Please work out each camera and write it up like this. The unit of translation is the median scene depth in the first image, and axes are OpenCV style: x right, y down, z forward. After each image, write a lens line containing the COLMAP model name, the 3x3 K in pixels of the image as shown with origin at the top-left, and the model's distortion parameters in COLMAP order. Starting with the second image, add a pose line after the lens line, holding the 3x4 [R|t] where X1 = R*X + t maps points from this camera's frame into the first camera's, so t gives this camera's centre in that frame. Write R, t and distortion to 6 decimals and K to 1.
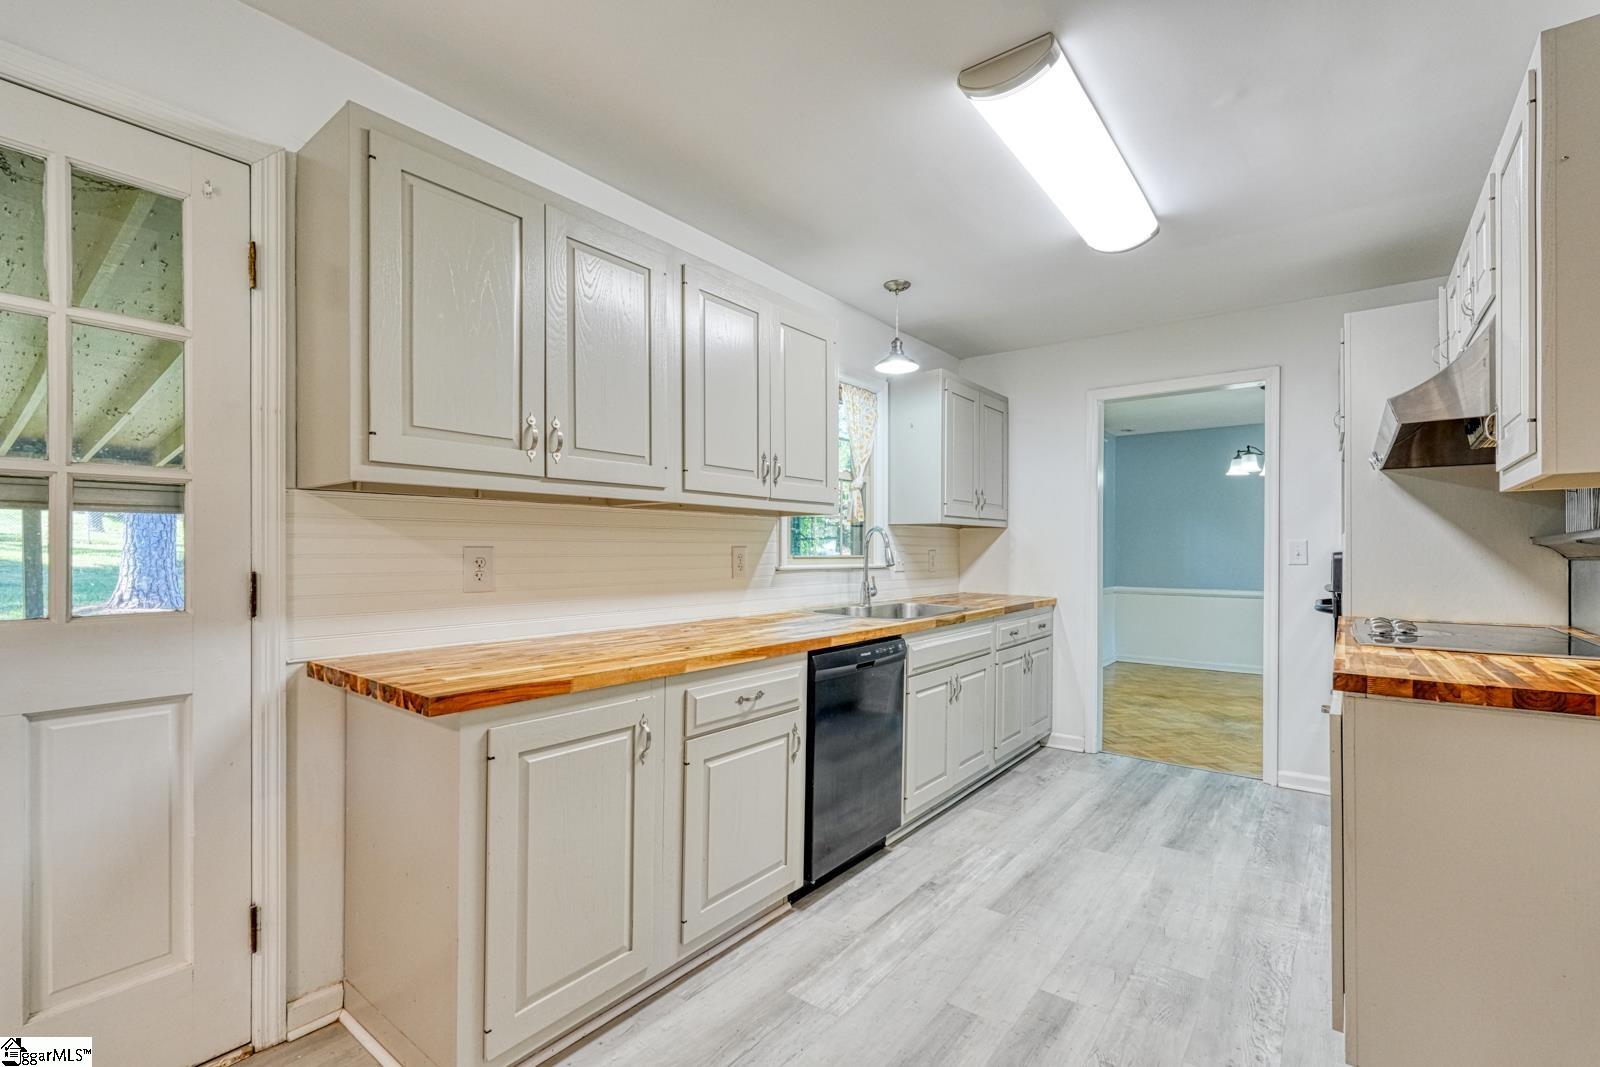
lens RADIAL K [[711.2, 0, 802.1], [0, 711.2, 550.8], [0, 0, 1]] dist [0.000578, 0.000239]
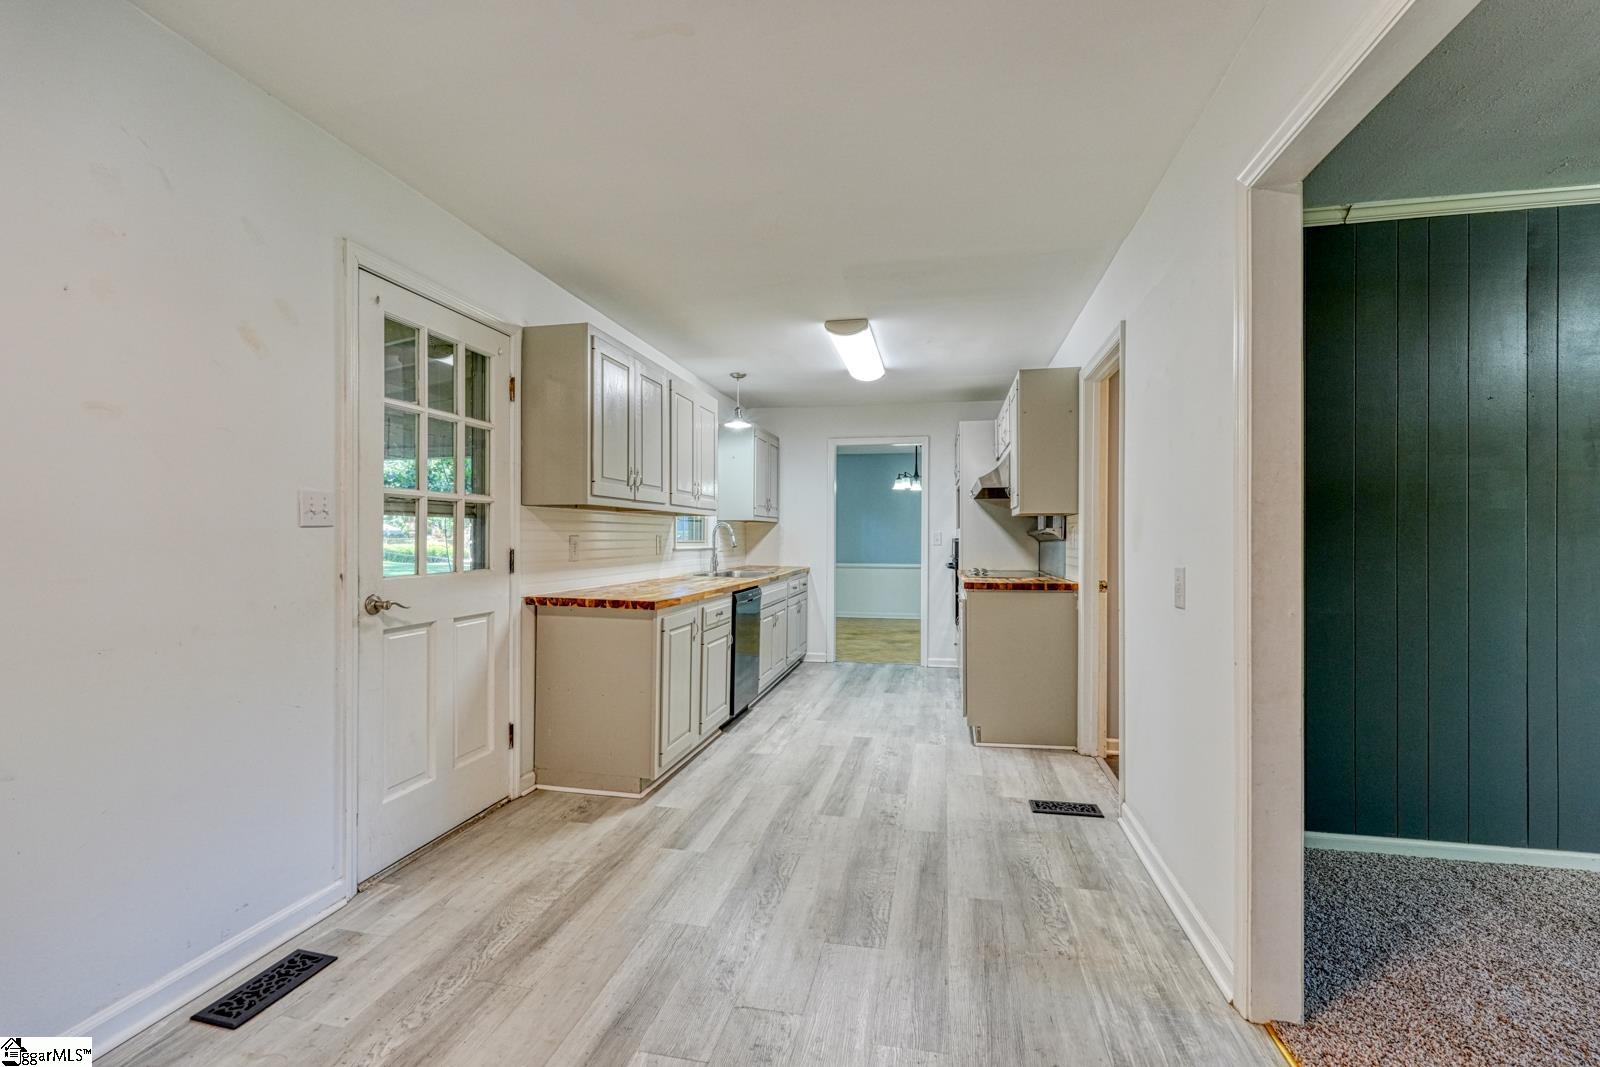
lens RADIAL K [[708.4, 0, 800.0], [0, 708.4, 533.5], [0, 0, 1]] dist [0.000472, 0.000045]
pose [[0.898440, 0.002686, 0.439088, -0.576635], [-0.000550, 0.999987, -0.004993, -0.001944], [-0.439095, 0.004245, 0.898430, -0.664804]]
